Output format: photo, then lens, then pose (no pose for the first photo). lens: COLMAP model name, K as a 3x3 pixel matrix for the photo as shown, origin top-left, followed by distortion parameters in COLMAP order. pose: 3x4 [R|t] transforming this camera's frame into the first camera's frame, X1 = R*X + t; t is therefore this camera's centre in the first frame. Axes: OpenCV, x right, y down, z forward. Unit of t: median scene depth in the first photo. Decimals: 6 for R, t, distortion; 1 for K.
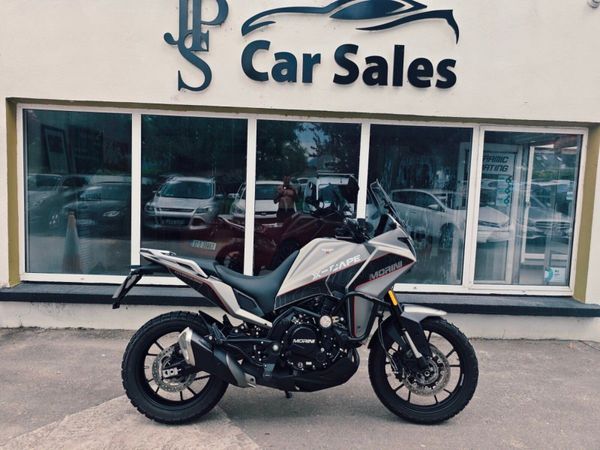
lens RADIAL K [[420.4, 0, 298.6], [0, 420.4, 217.2], [0, 0, 1]] dist [0.008262, -0.000395]
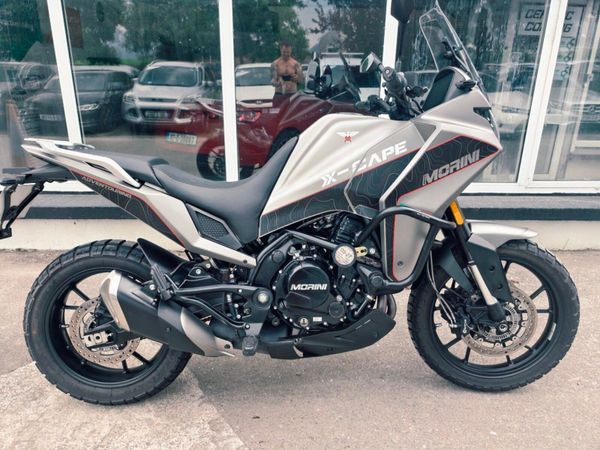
lens RADIAL K [[423.1, 0, 300.1], [0, 423.1, 221.8], [0, 0, 1]] dist [0.009006, -0.006395]
pose [[0.999736, -0.022036, -0.006582, 0.005676], [0.022984, 0.967346, 0.252416, 0.047059], [0.000804, -0.252500, 0.967597, 0.415178]]
